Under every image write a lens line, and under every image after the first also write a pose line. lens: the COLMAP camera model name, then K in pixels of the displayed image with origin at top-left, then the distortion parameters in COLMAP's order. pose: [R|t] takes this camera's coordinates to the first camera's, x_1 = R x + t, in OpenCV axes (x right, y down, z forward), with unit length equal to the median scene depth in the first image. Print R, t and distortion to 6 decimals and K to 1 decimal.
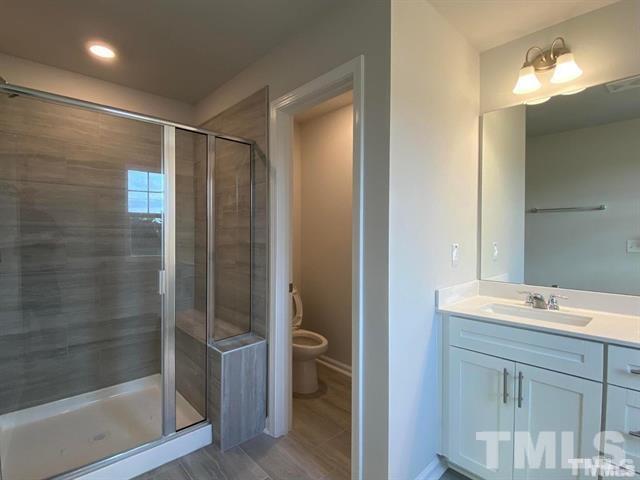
lens RADIAL K [[324.4, 0, 320.0], [0, 324.4, 240.0], [0, 0, 1]] dist [0.036638, -0.027396]
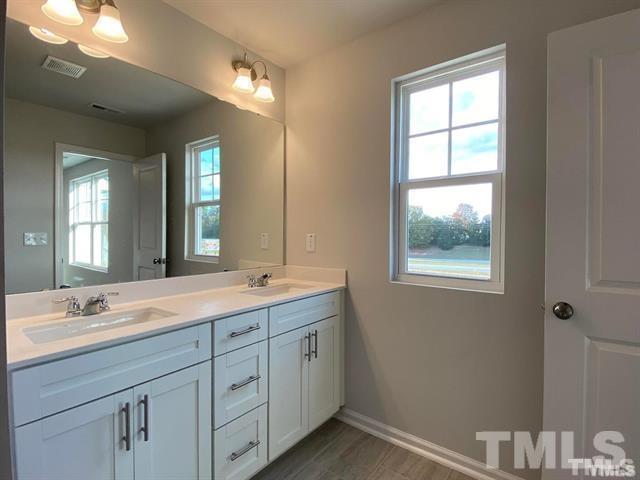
lens RADIAL K [[324.5, 0, 320.0], [0, 324.5, 240.0], [0, 0, 1]] dist [-0.000022, -0.027094]
pose [[-0.158782, -0.024480, 0.987010, -0.129721], [0.011643, 0.999577, 0.026665, 0.016692], [-0.987245, 0.015726, -0.158429, 0.486732]]
